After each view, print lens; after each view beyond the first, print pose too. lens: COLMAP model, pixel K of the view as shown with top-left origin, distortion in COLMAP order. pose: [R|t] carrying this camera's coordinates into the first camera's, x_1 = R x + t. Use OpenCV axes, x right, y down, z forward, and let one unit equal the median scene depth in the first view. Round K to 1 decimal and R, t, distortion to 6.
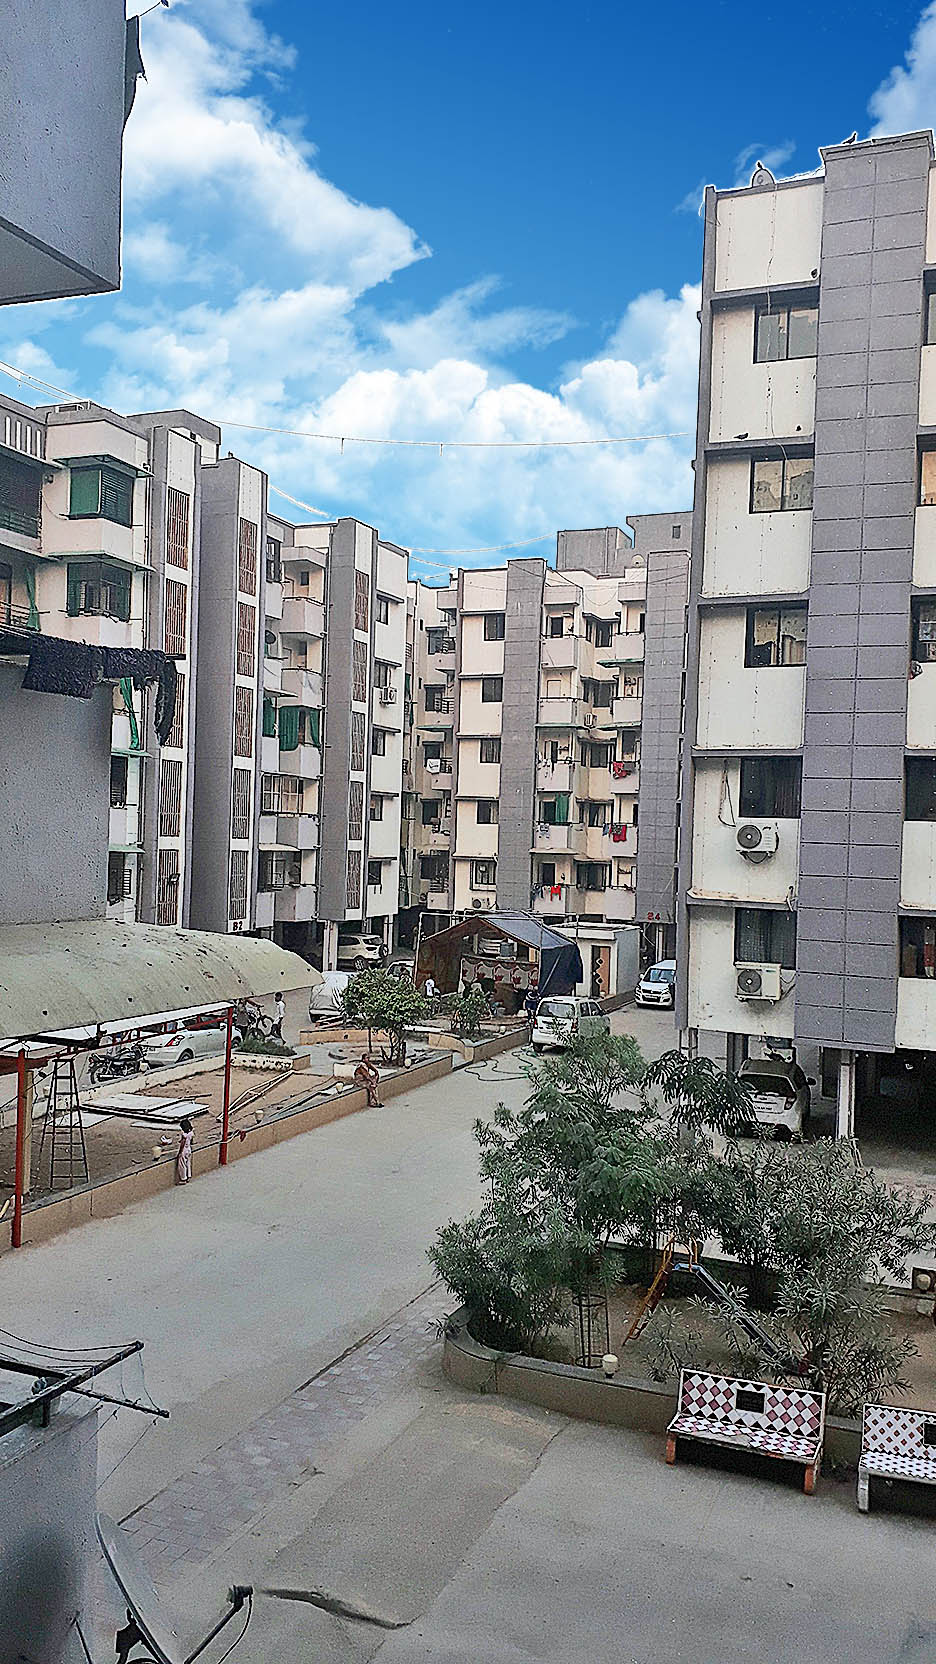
lens RADIAL K [[1338.0, 0, 474.2], [0, 1338.0, 838.9], [0, 0, 1]] dist [0.035751, -0.048370]
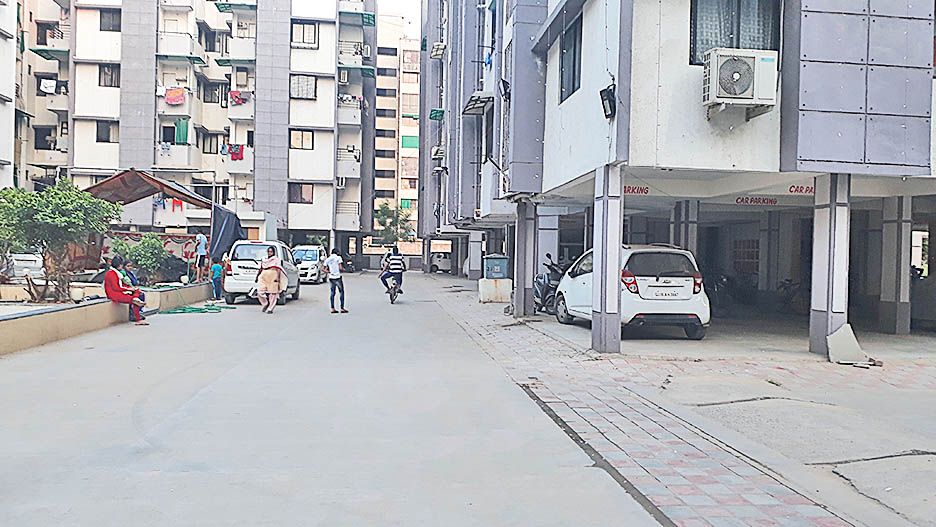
lens RADIAL K [[752.6, 0, 486.8], [0, 752.6, 254.1], [0, 0, 1]] dist [0.035751, -0.048370]
pose [[0.864763, -0.010433, 0.502072, -0.057730], [0.007693, 0.999942, 0.007528, 0.135197], [-0.502122, -0.002647, 0.864793, 0.537460]]
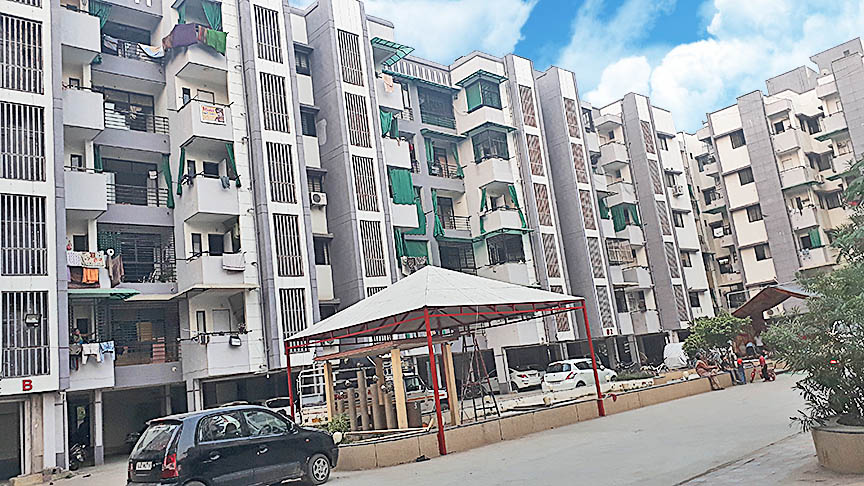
lens RADIAL K [[694.7, 0, 439.8], [0, 694.7, 223.6], [0, 0, 1]] dist [0.035751, -0.048370]
pose [[0.896106, -0.230291, -0.379420, -0.017573], [0.146888, 0.960562, -0.236101, 0.146261], [0.418829, 0.155840, 0.894593, 0.205601]]
